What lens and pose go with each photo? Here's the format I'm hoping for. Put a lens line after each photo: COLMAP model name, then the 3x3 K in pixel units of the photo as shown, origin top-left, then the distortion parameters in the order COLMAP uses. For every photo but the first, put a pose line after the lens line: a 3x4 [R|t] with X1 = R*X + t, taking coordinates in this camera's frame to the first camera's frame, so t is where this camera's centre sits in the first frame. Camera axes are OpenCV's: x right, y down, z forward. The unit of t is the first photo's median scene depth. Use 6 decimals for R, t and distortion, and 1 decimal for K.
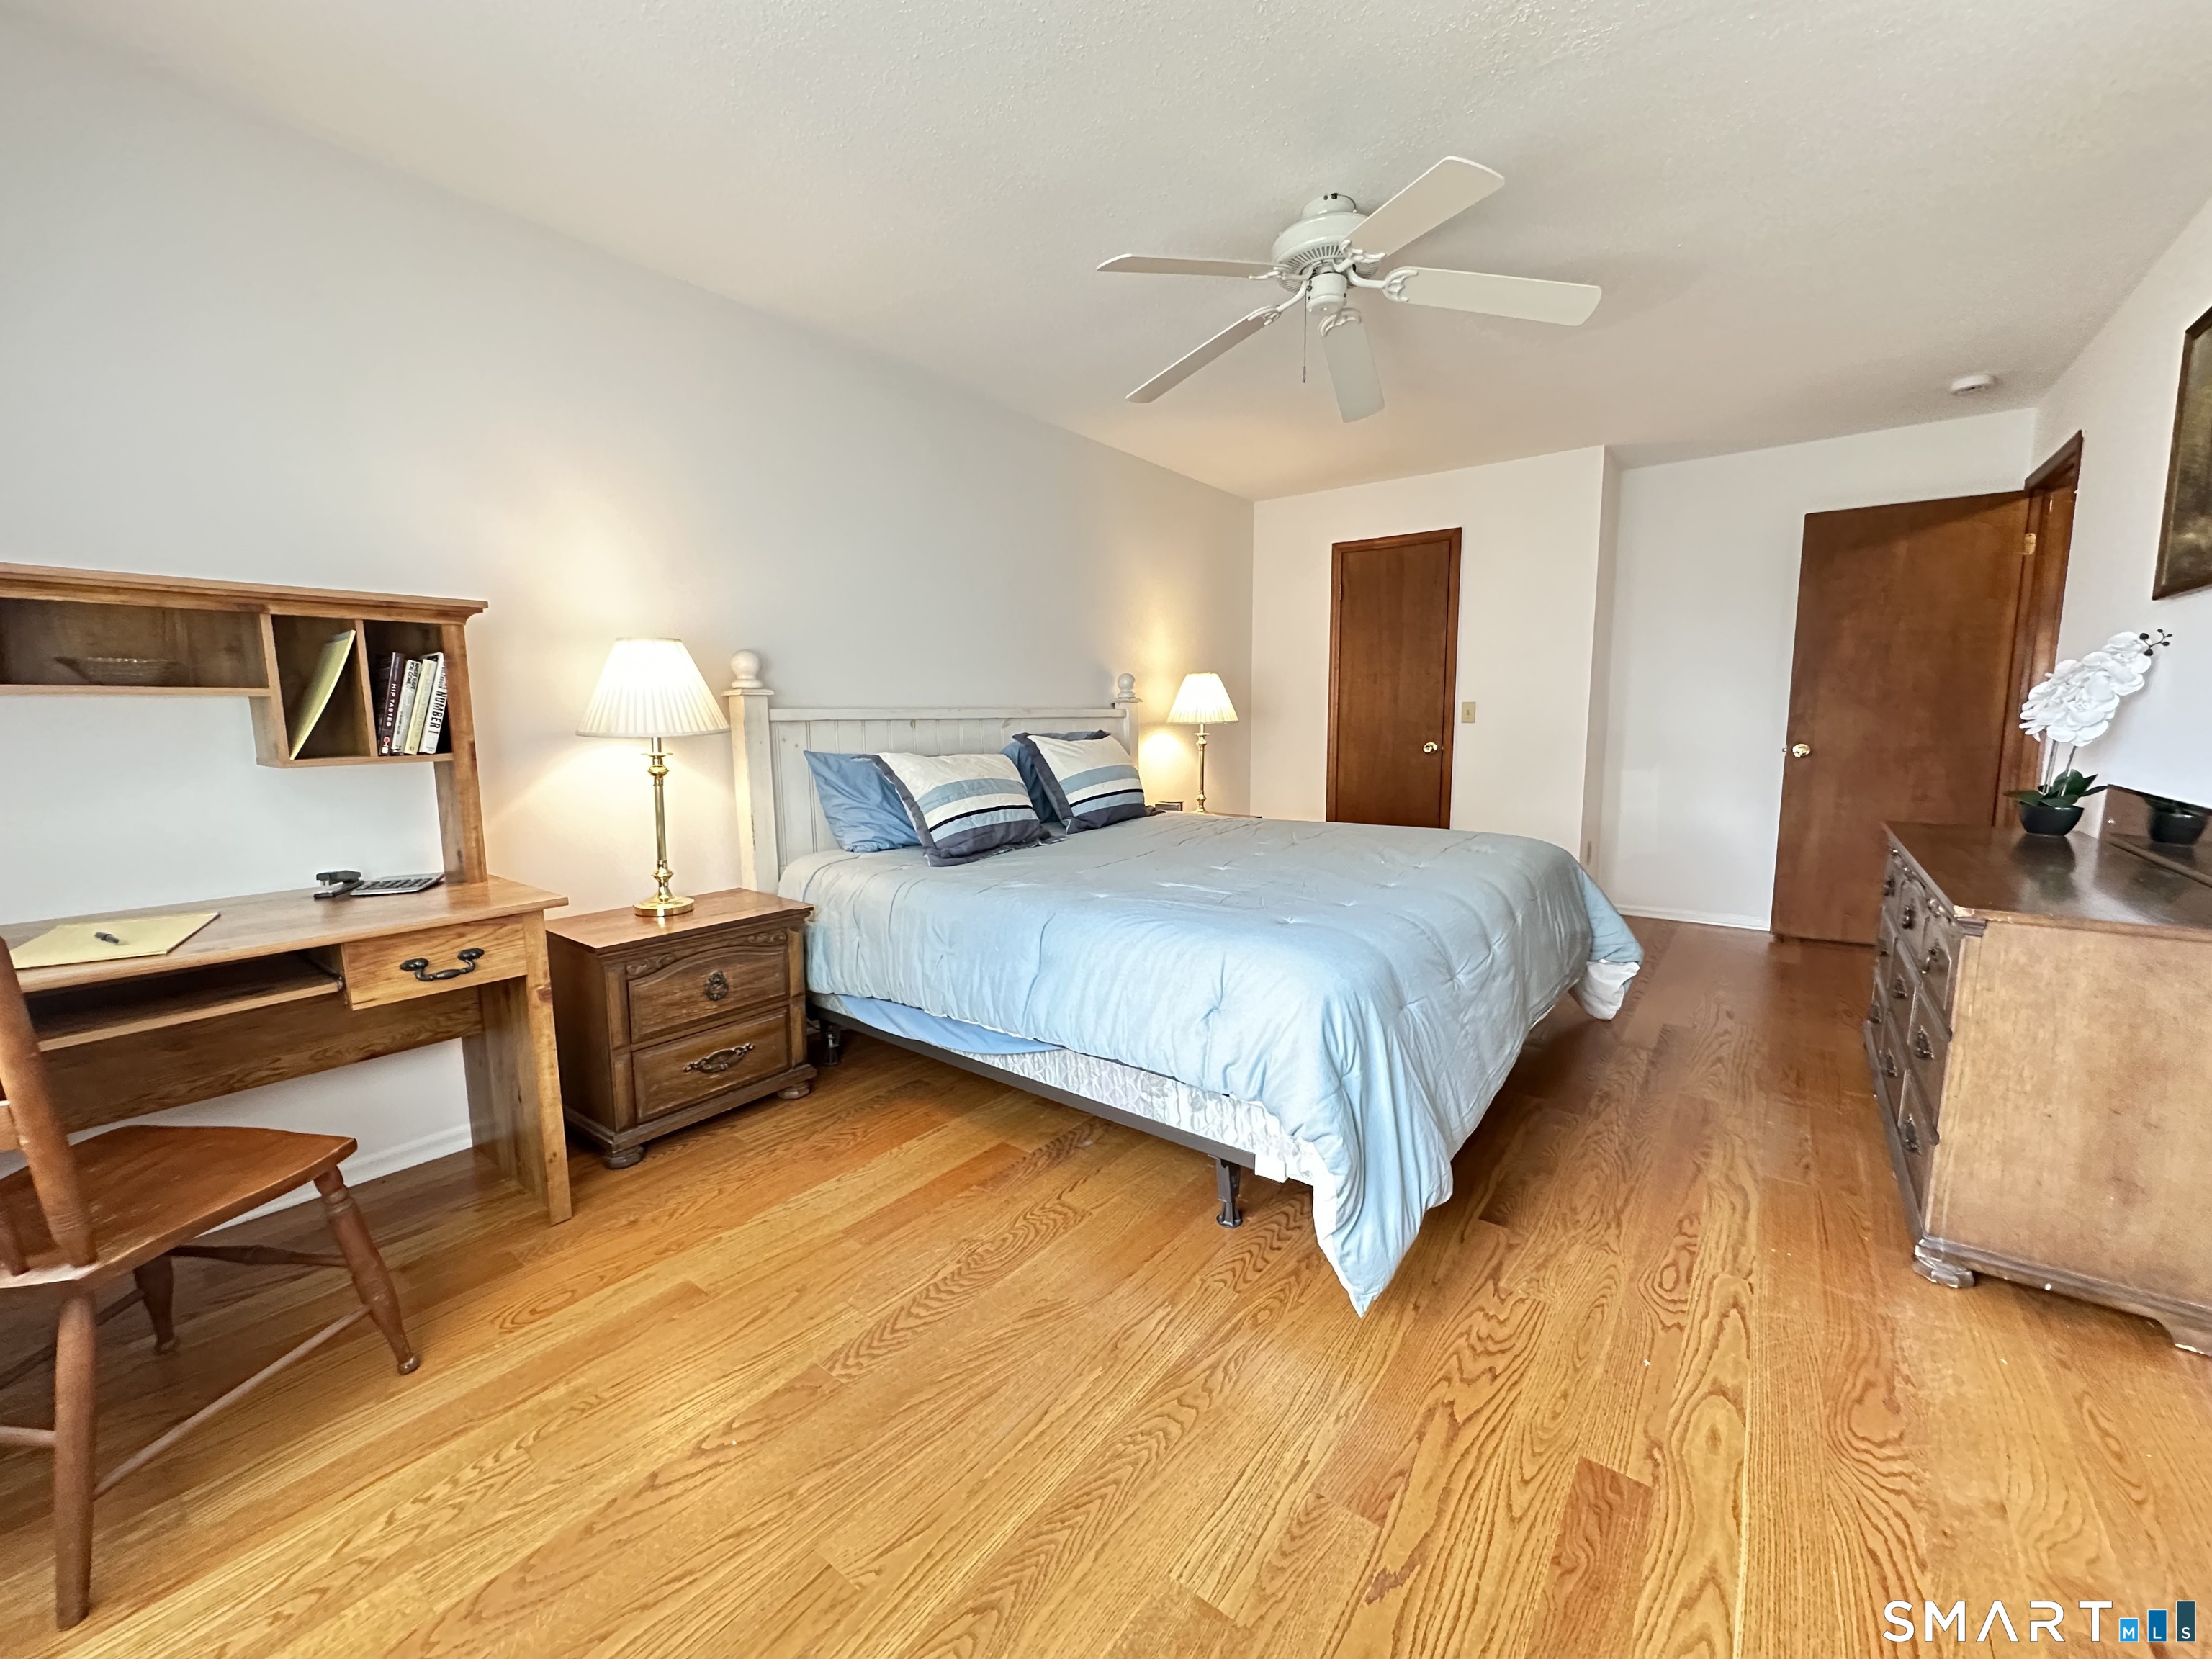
lens RADIAL K [[906.2, 0, 1103.7], [0, 906.2, 833.6], [0, 0, 1]] dist [-0.002744, 0.000617]
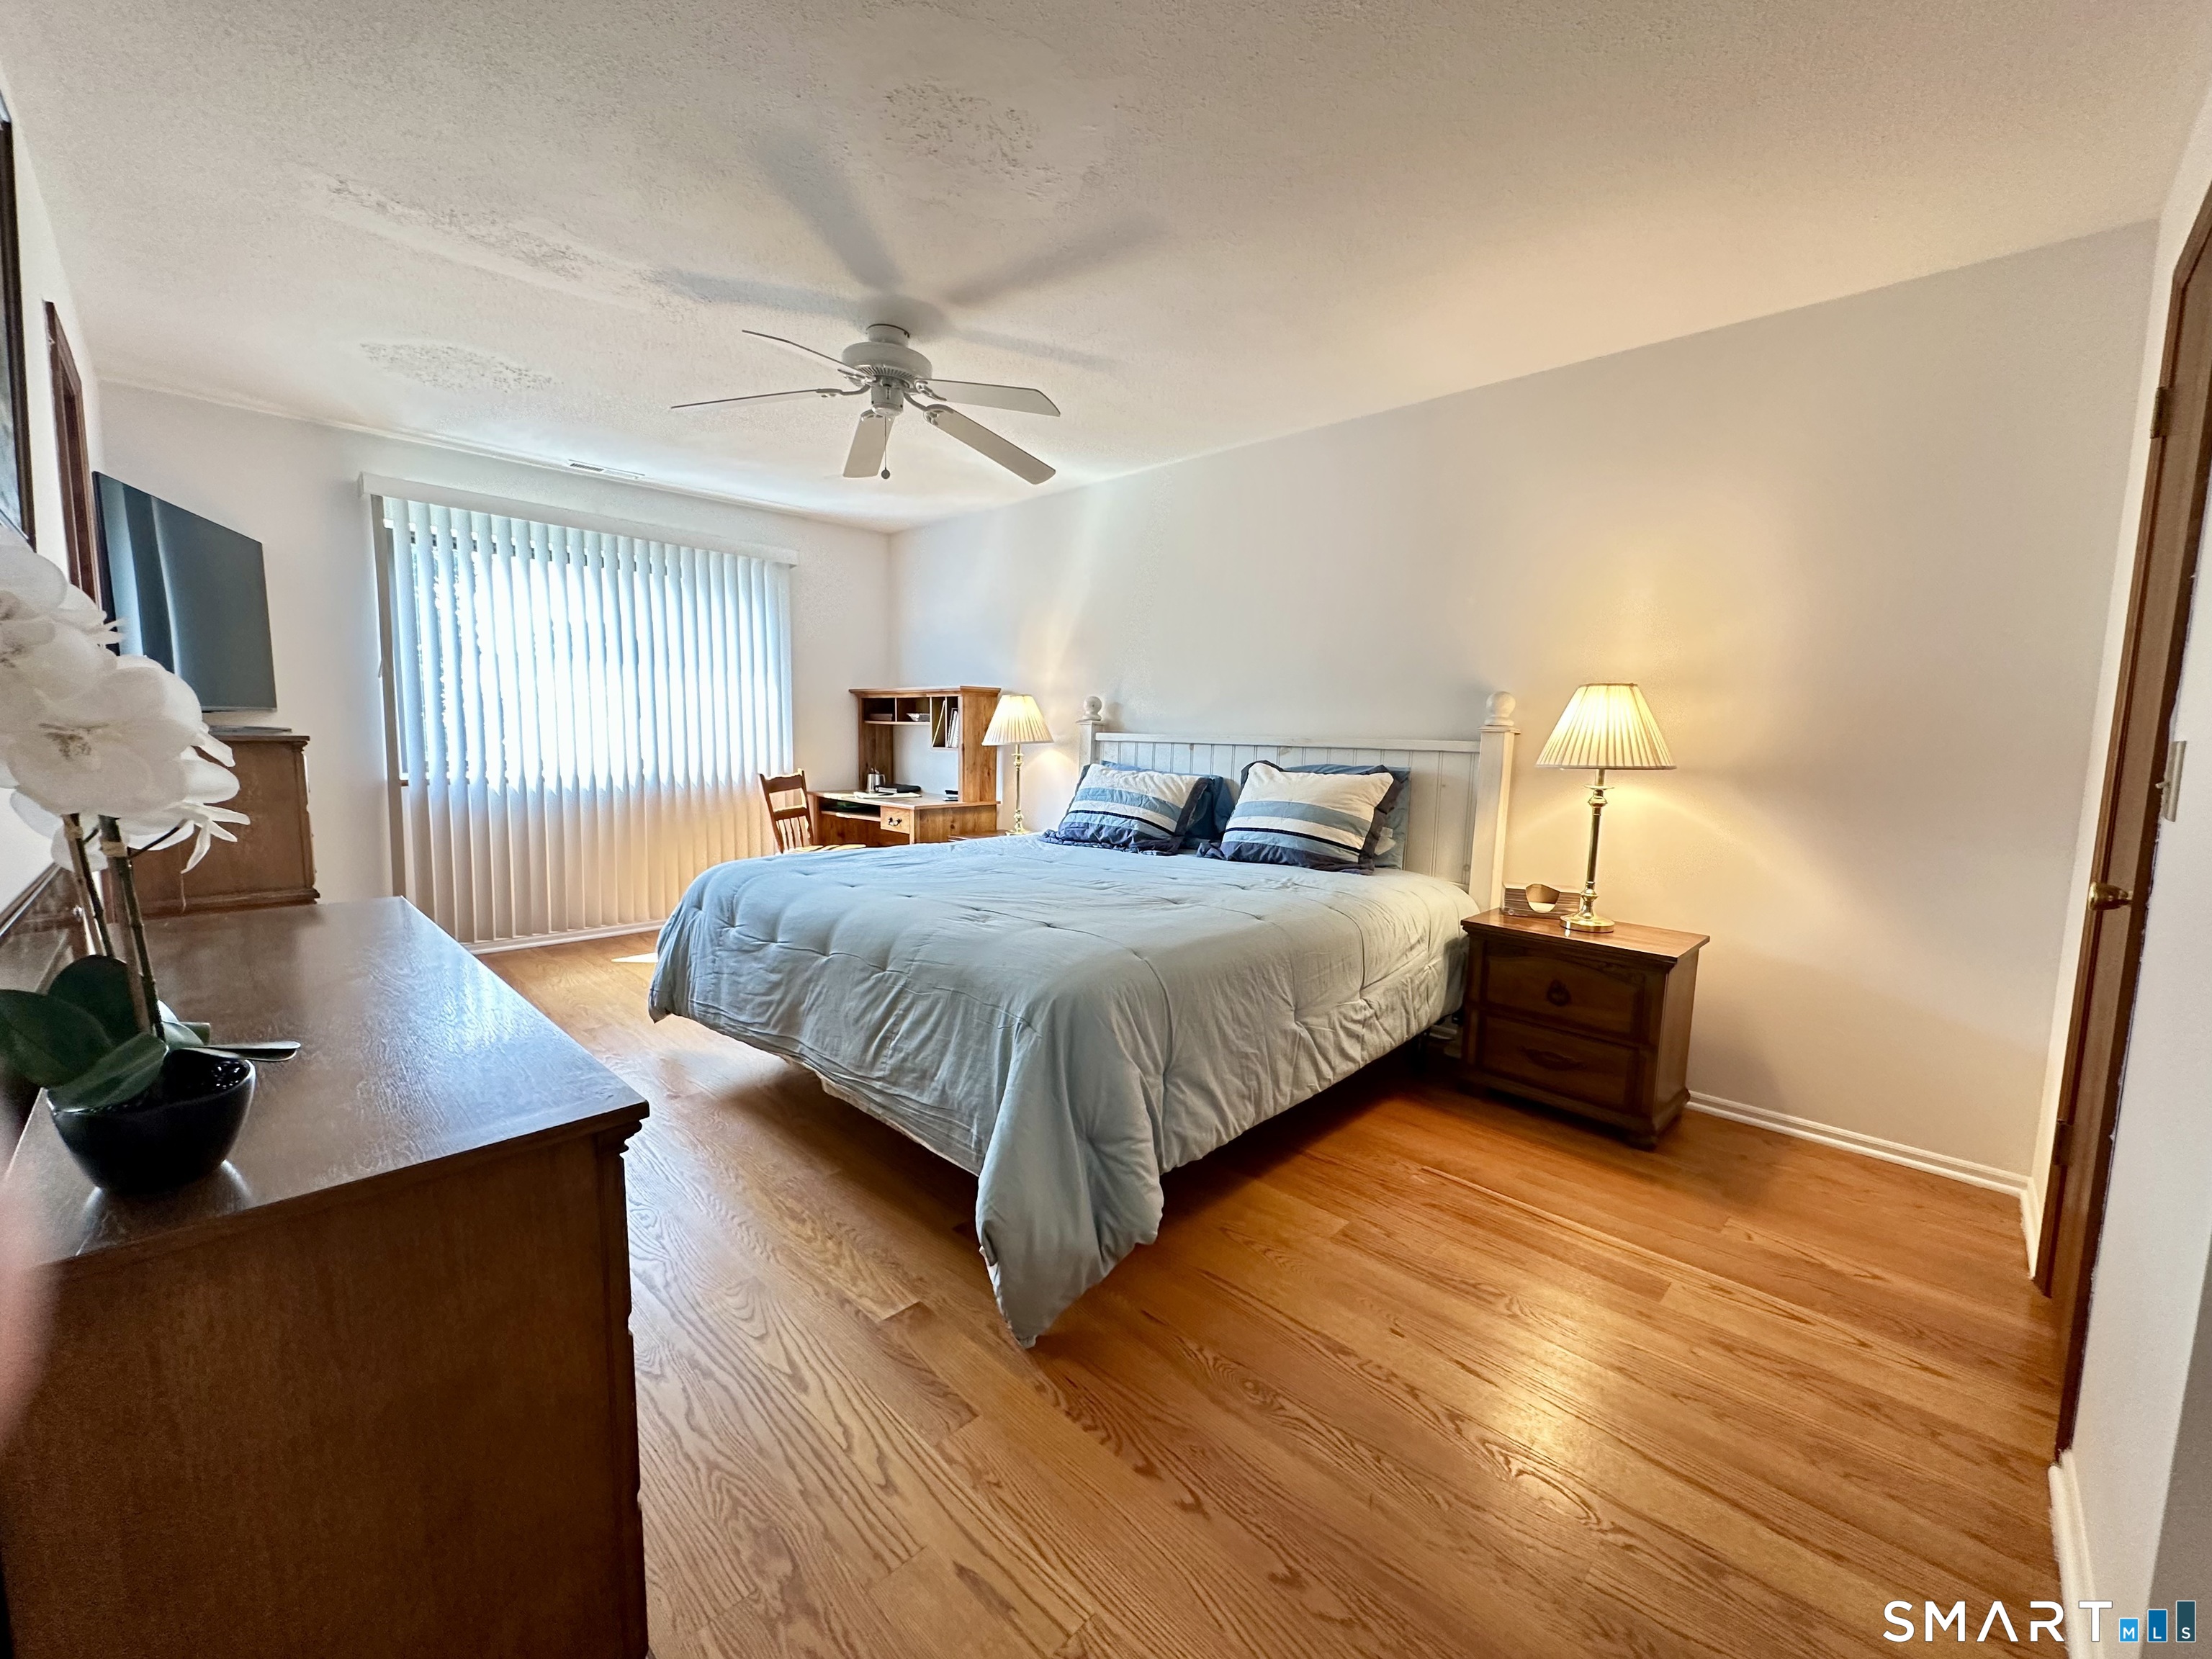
lens RADIAL K [[906.2, 0, 1103.7], [0, 906.2, 833.6], [0, 0, 1]] dist [-0.002744, 0.000617]
pose [[-0.125092, 0.125985, -0.984114, 1.891453], [-0.133410, 0.980761, 0.142514, -0.293169], [0.983135, 0.149118, -0.105877, 1.872447]]
